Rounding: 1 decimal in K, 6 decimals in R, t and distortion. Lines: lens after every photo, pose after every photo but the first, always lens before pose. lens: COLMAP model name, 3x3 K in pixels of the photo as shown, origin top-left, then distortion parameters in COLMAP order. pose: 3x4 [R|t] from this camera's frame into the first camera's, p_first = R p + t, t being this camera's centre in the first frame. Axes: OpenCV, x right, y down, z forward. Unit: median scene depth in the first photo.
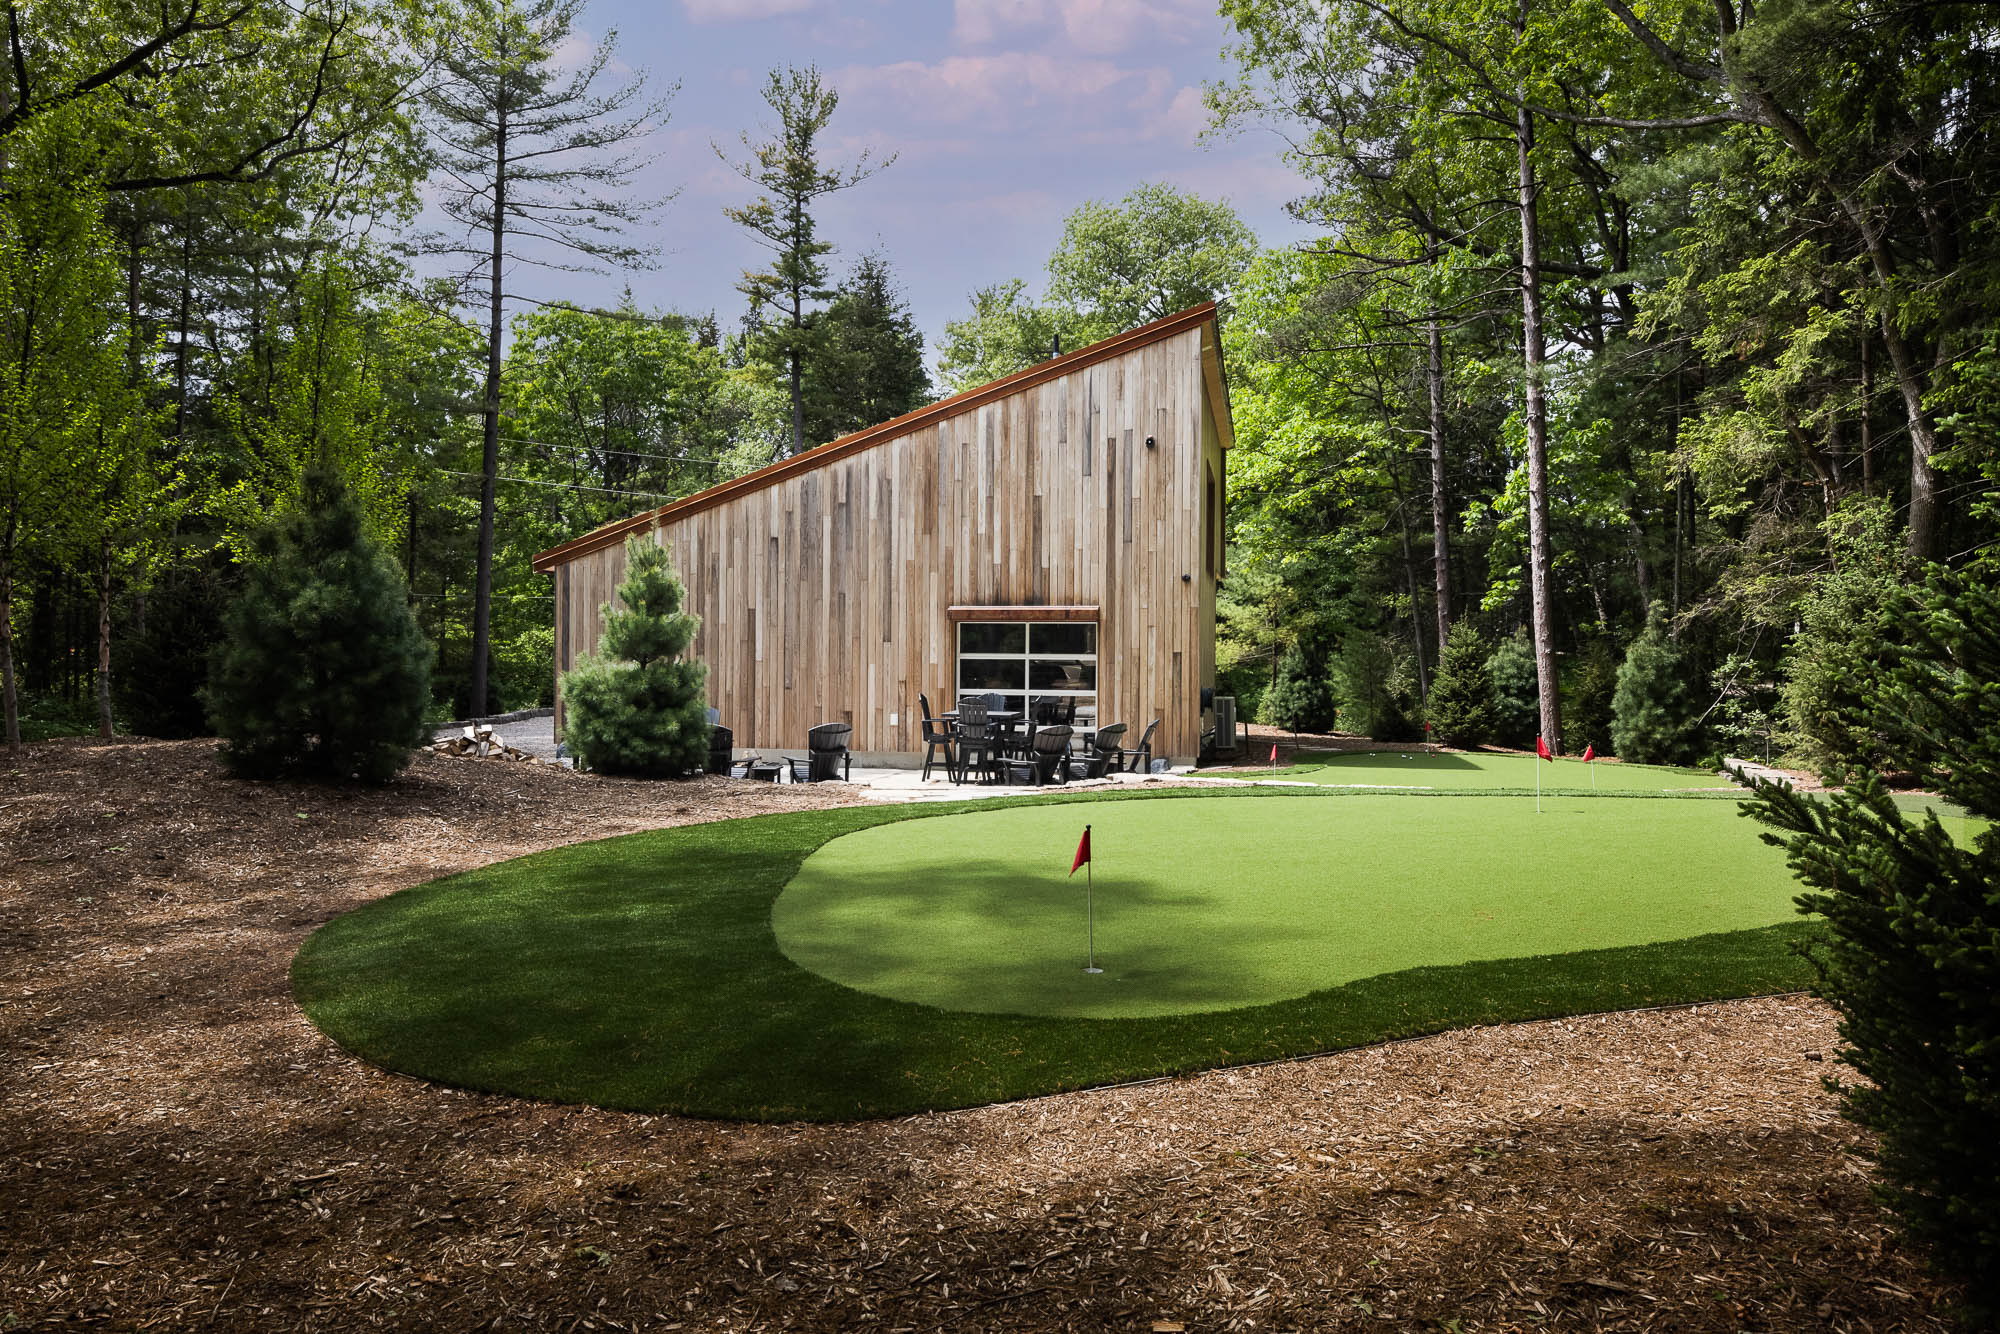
lens RADIAL K [[1388.0, 0, 972.9], [0, 1388.0, 659.0], [0, 0, 1]] dist [0.002437, -0.002872]
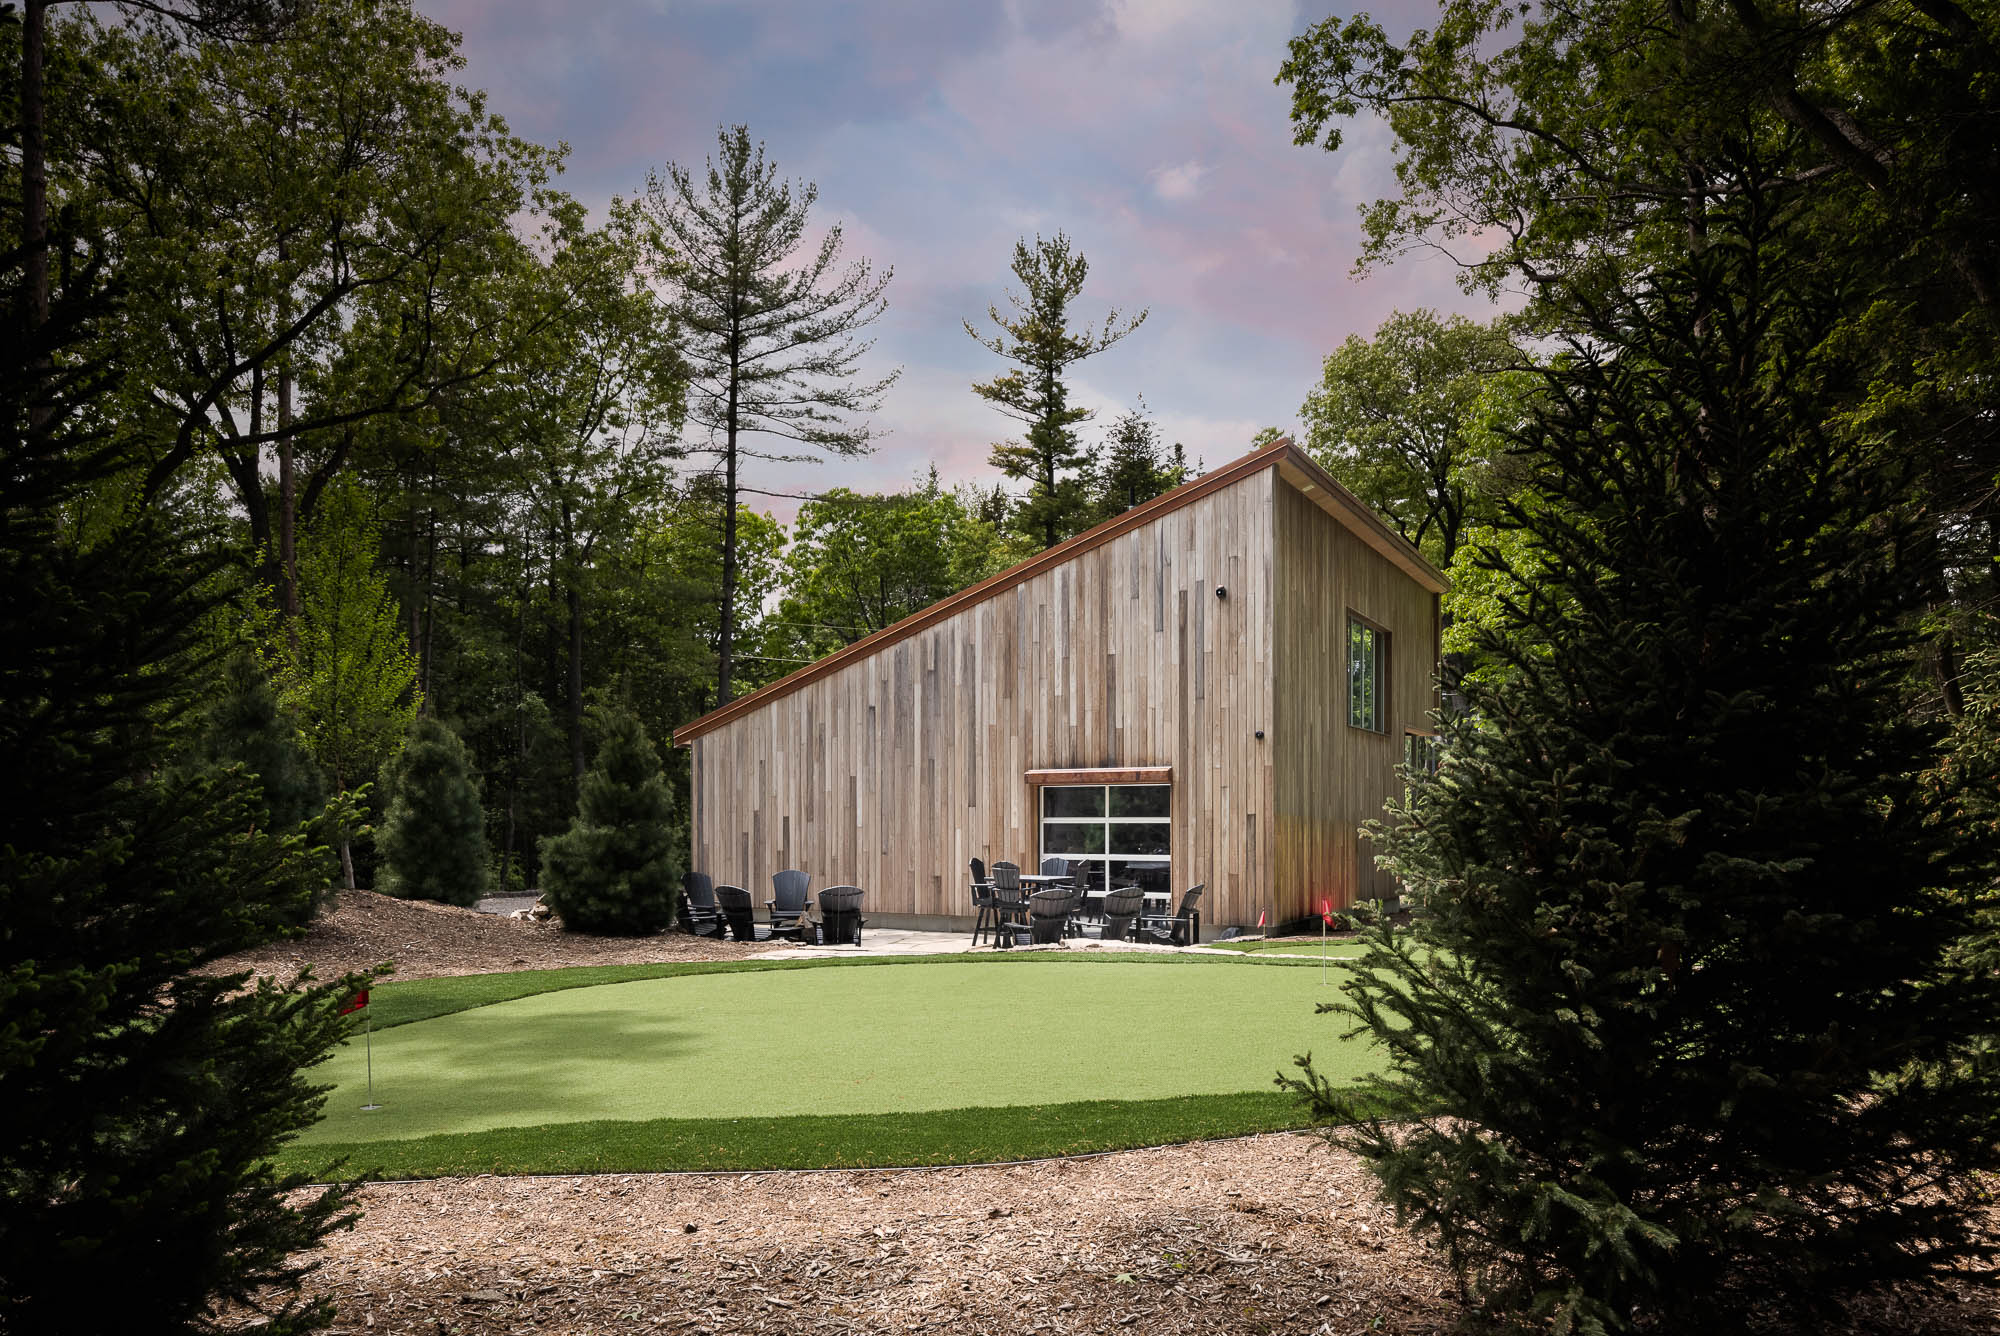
lens RADIAL K [[1388.0, 0, 950.6], [0, 1388.0, 832.9], [0, 0, 1]] dist [0.002437, -0.002872]
pose [[0.954548, -0.006089, -0.297996, 0.220631], [0.007080, 0.999972, 0.002244, 0.004149], [0.297974, -0.004252, 0.954564, 0.036944]]
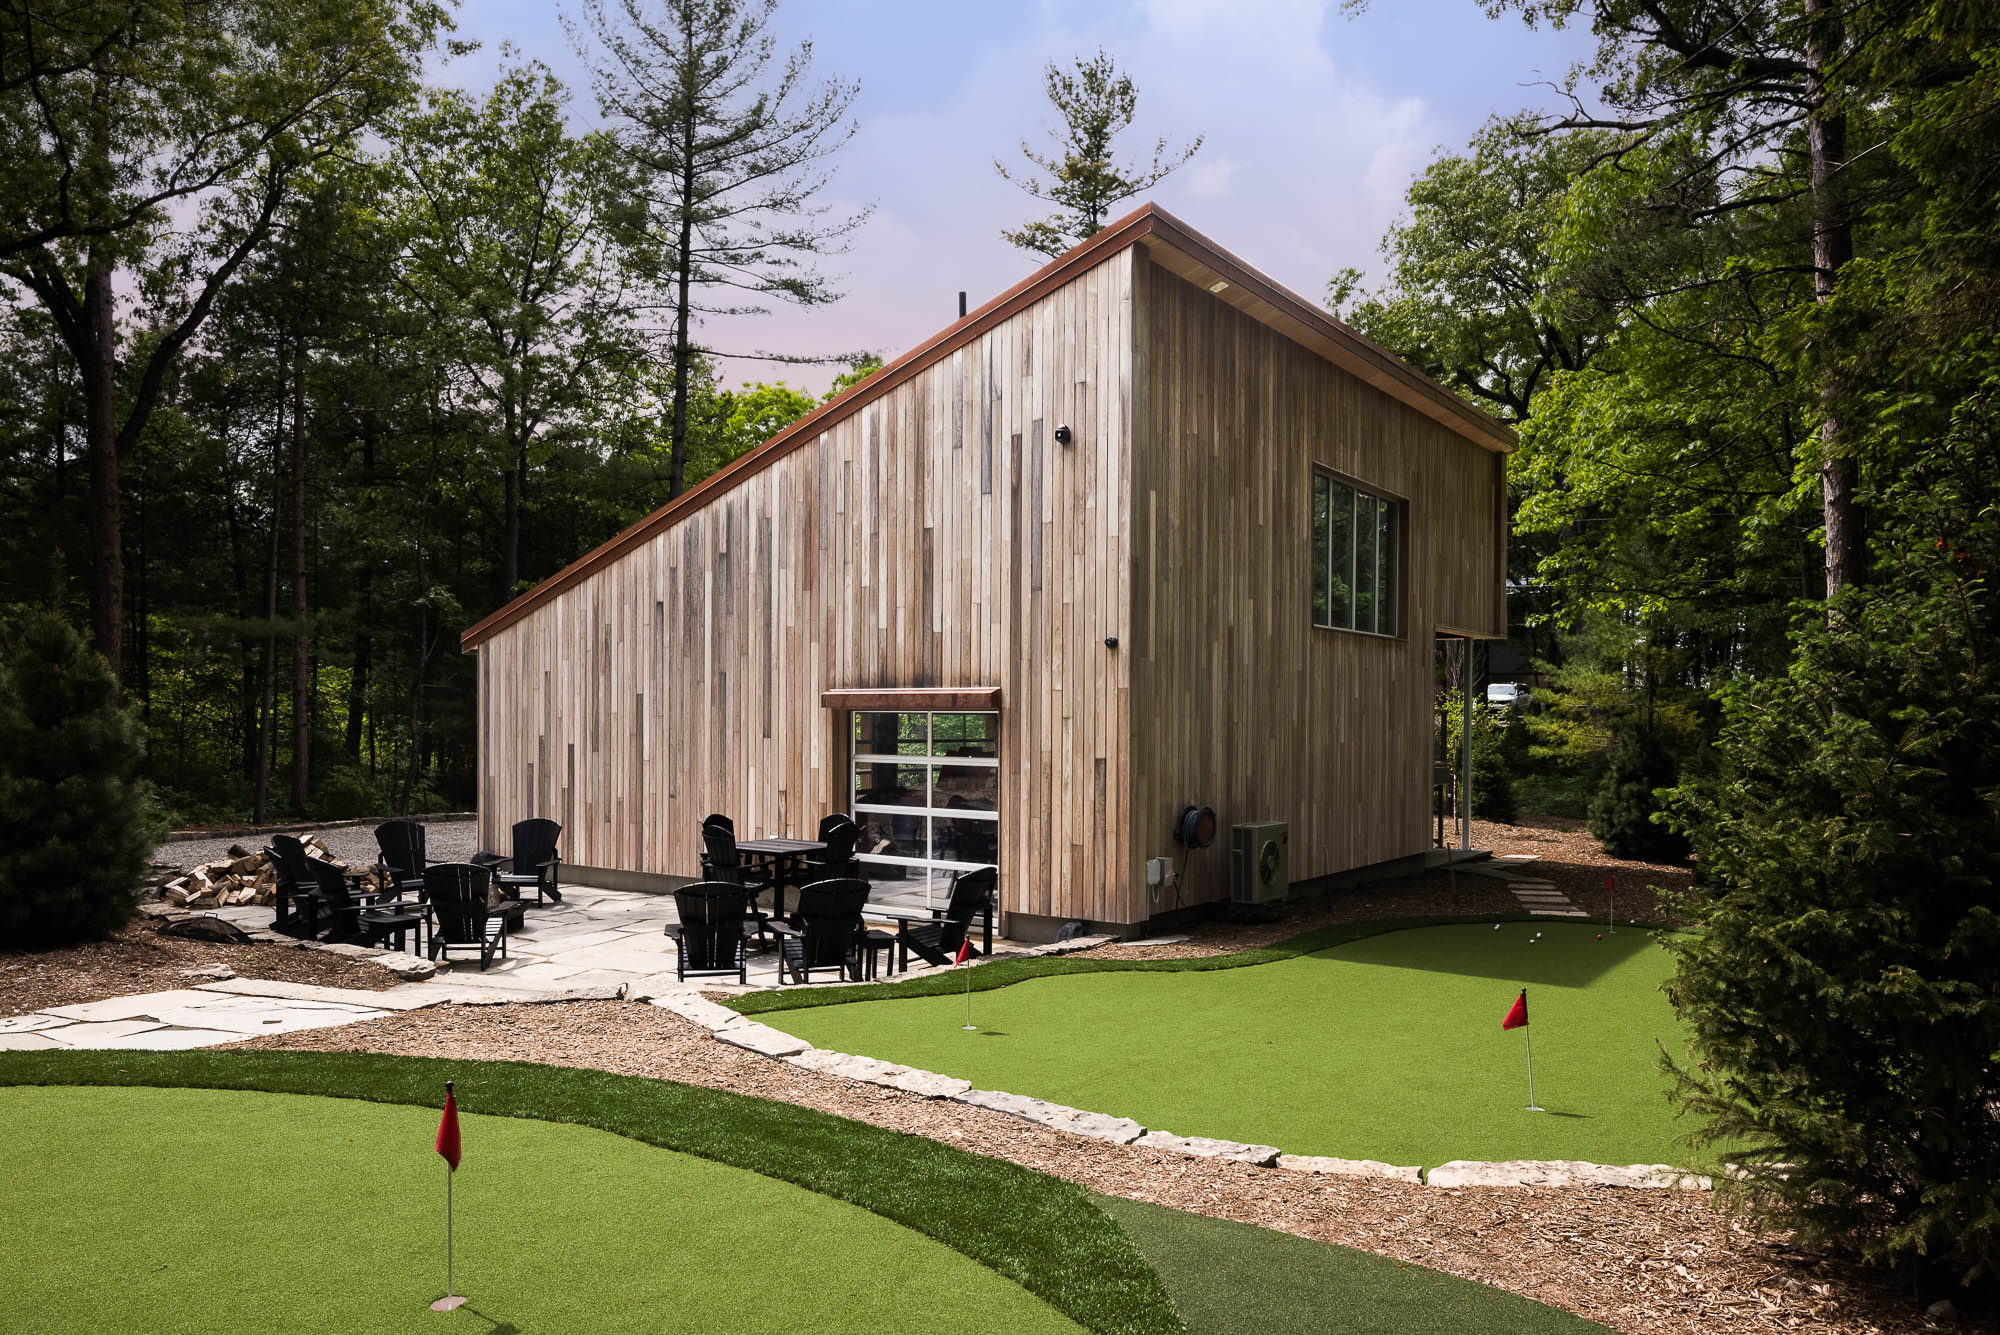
lens RADIAL K [[1388.0, 0, 951.8], [0, 1388.0, 734.9], [0, 0, 1]] dist [0.002437, -0.002872]
pose [[0.910050, 0.004717, -0.414472, 0.332410], [-0.002042, 0.999974, 0.006897, -0.018925], [0.414494, -0.005430, 0.910036, 0.363907]]
